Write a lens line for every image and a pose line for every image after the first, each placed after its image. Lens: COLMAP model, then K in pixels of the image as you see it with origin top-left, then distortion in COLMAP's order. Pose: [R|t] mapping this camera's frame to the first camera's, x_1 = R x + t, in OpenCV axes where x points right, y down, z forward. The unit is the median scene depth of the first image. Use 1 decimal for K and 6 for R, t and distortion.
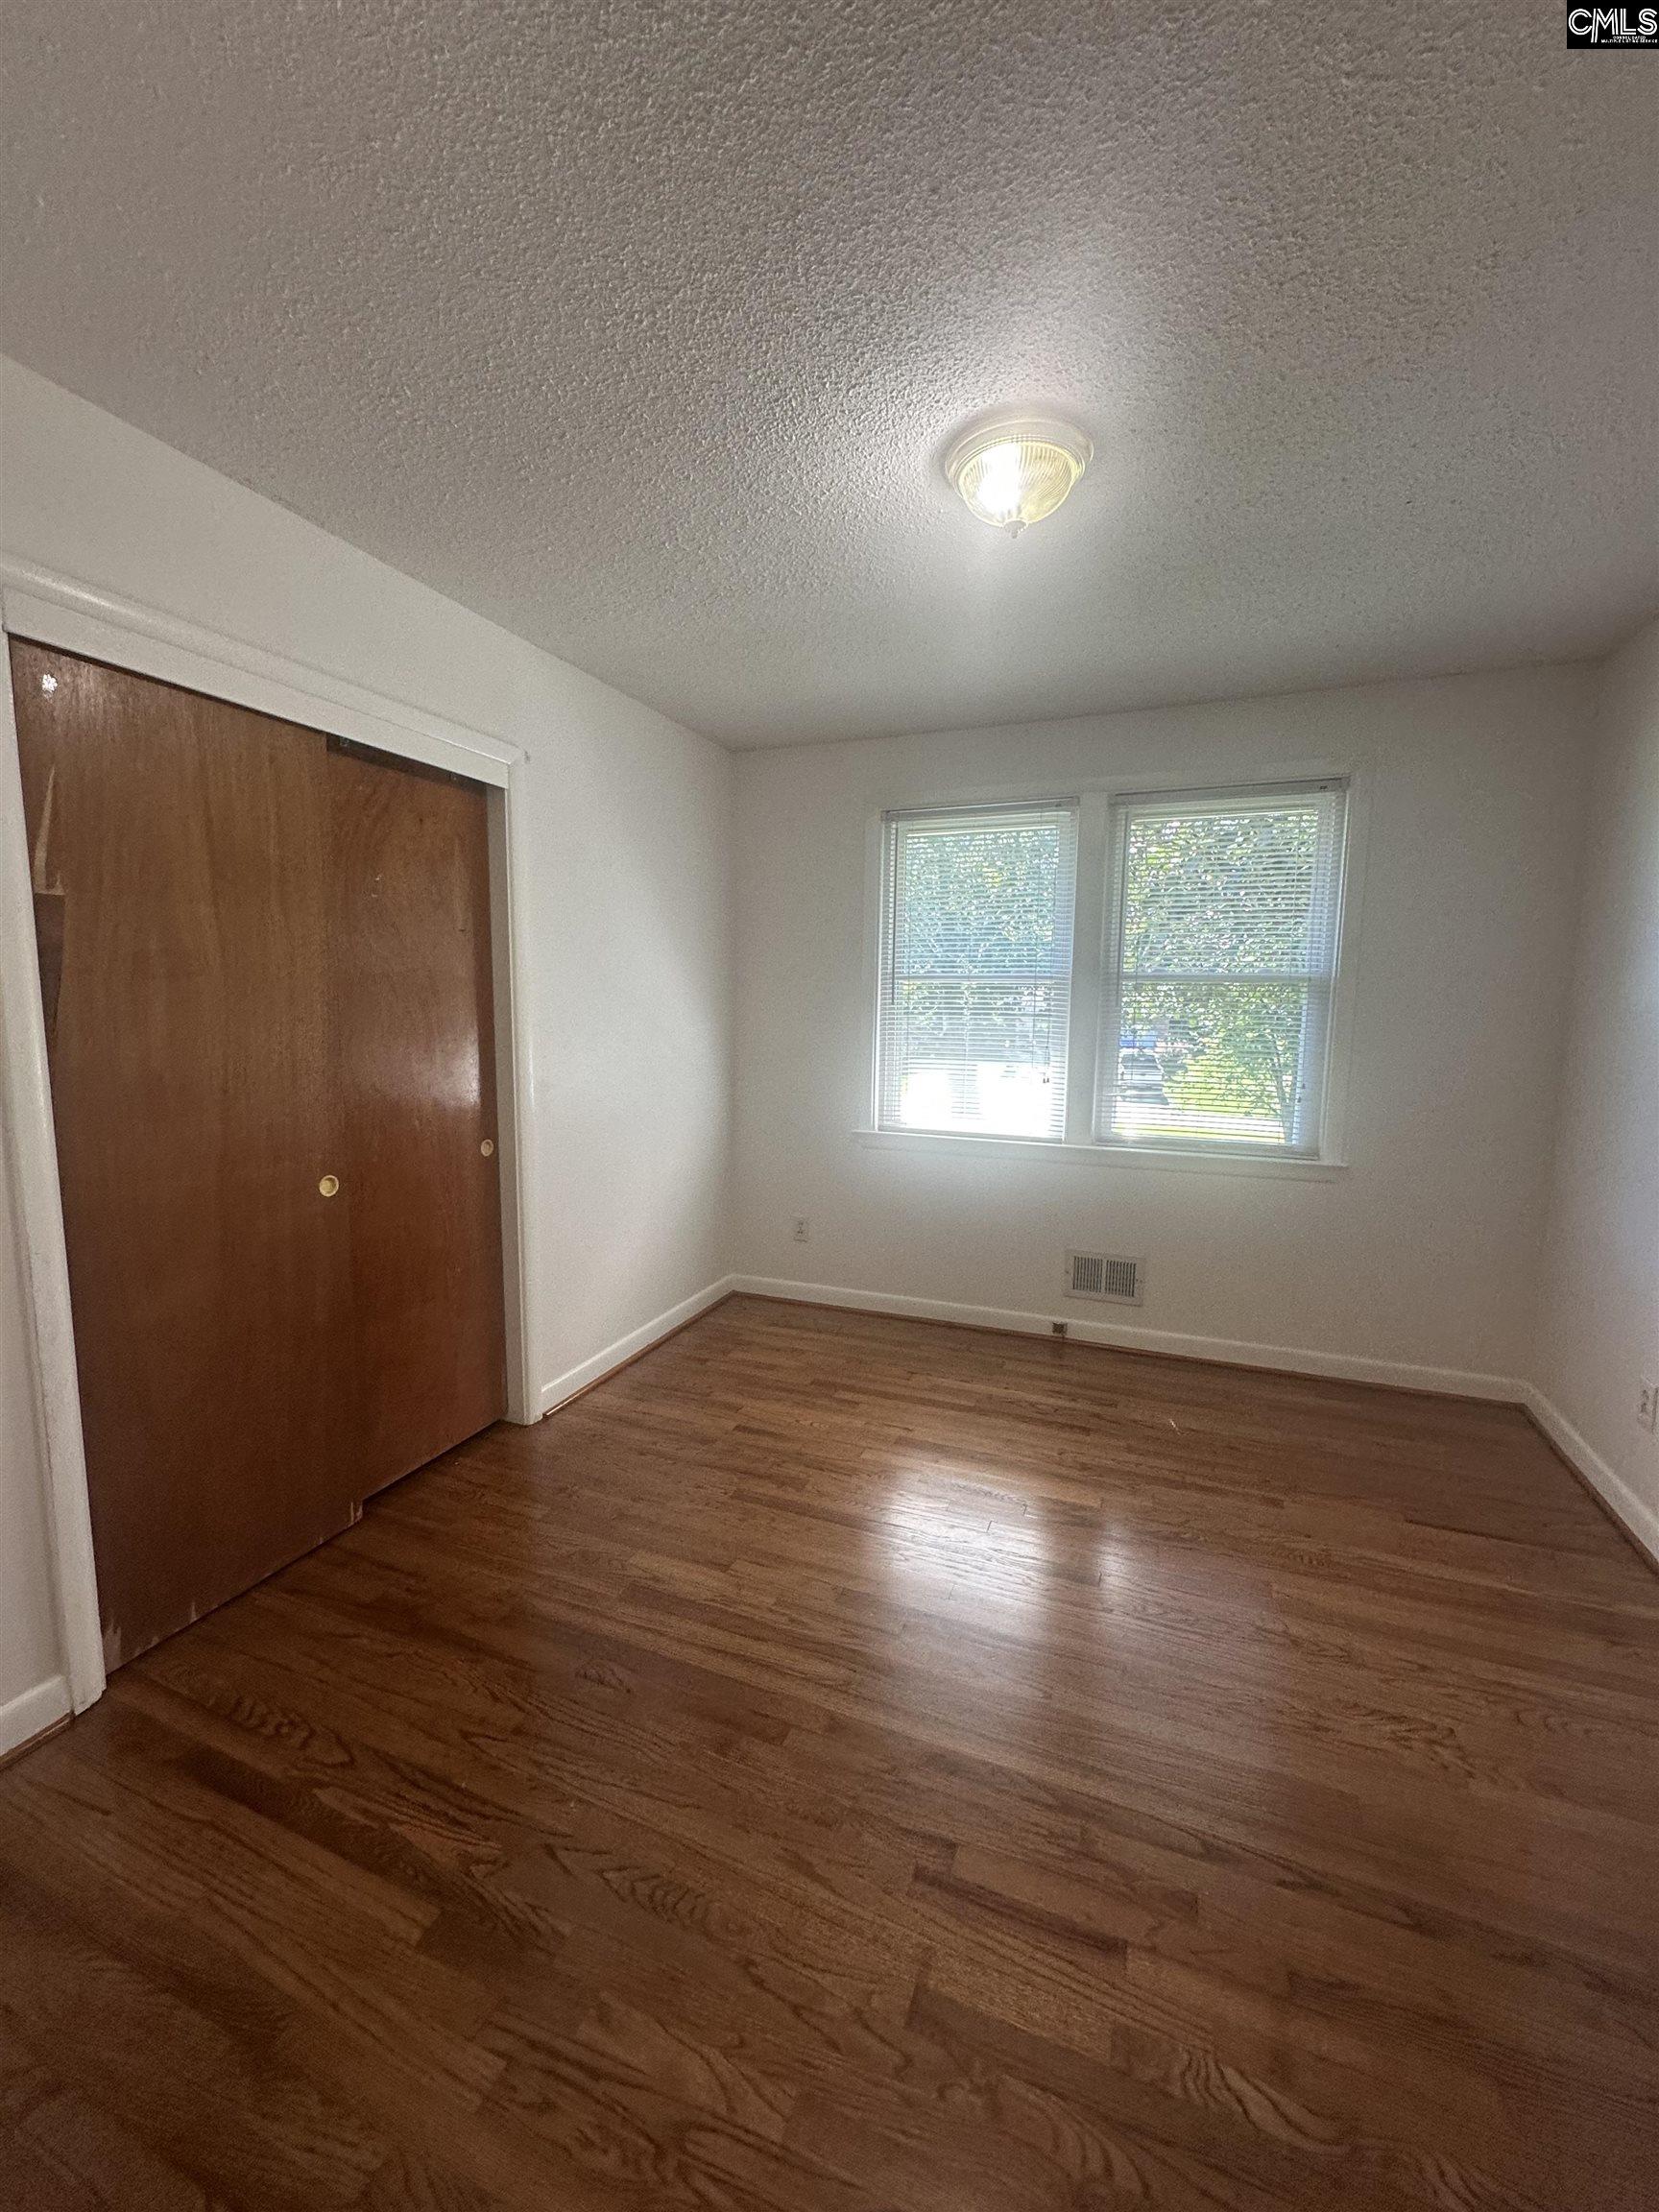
lens RADIAL K [[883.1, 0, 838.0], [0, 883.1, 1102.2], [0, 0, 1]] dist [-0.004271, 0.000459]
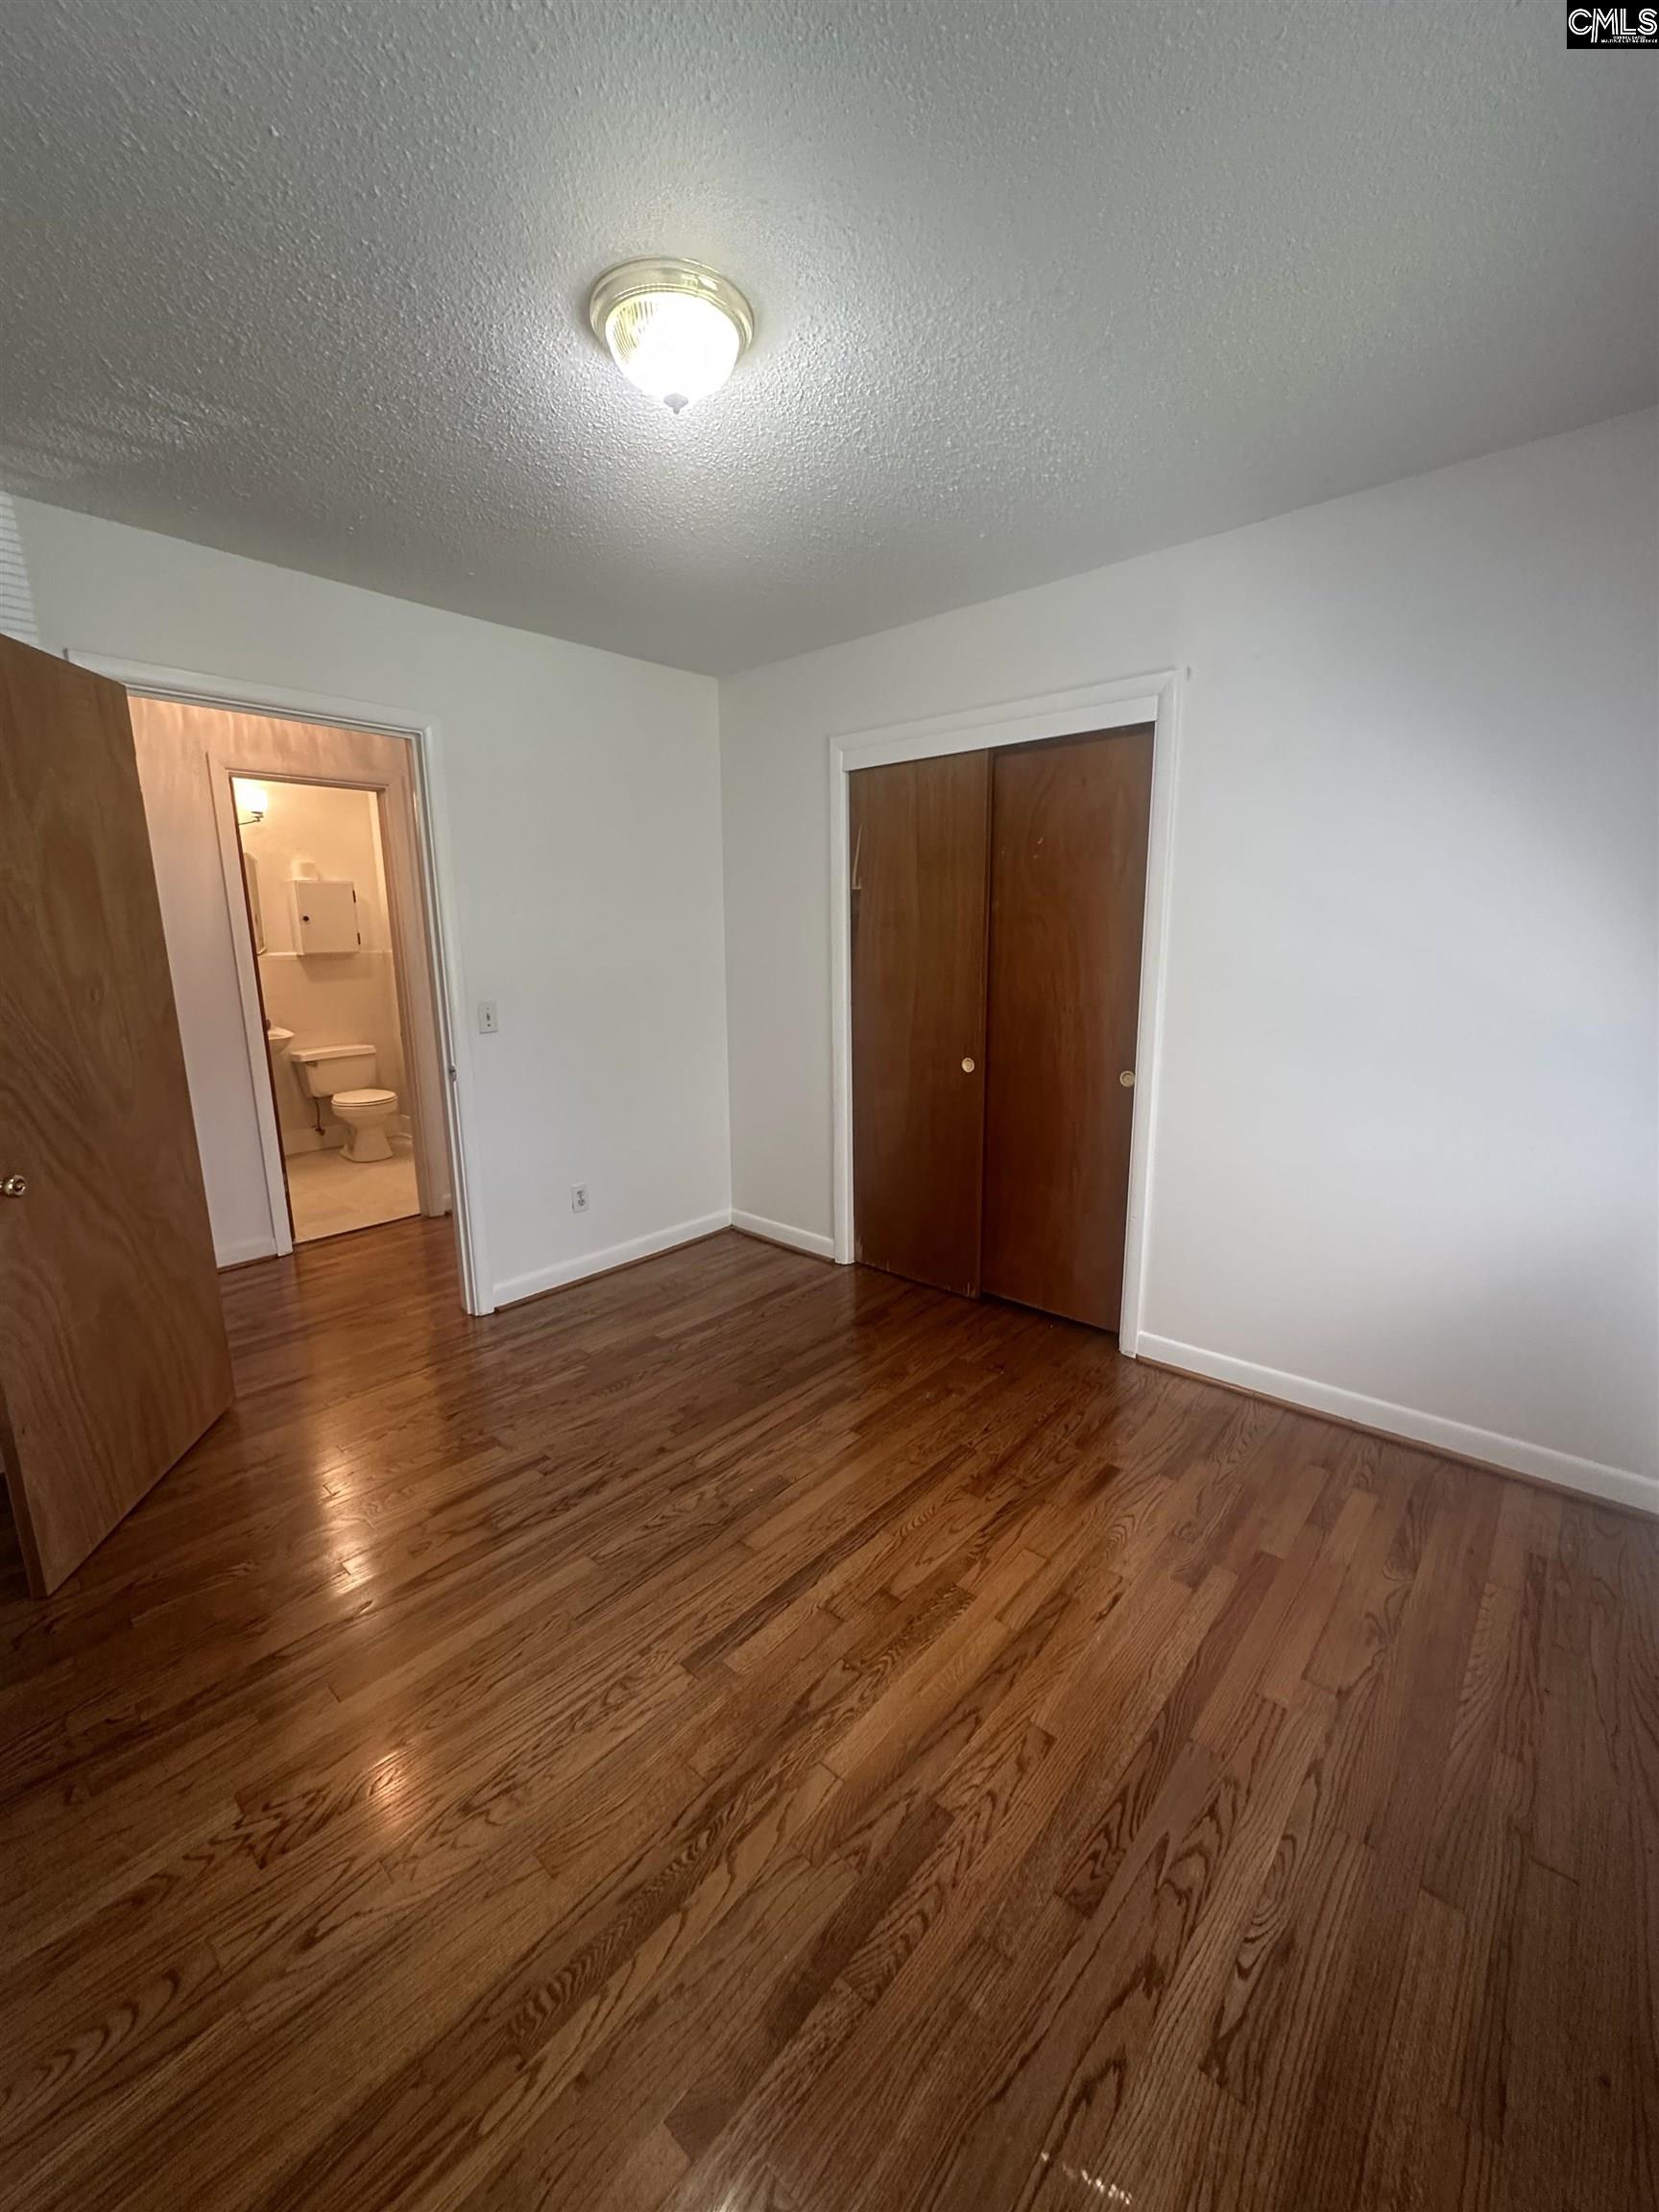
lens RADIAL K [[883.1, 0, 820.3], [0, 883.1, 1114.4], [0, 0, 1]] dist [-0.004271, 0.000459]
pose [[-0.356718, 0.174442, -0.917781, 0.707435], [-0.103988, 0.968893, 0.224574, -0.106250], [0.928407, 0.175548, -0.327481, 1.012528]]
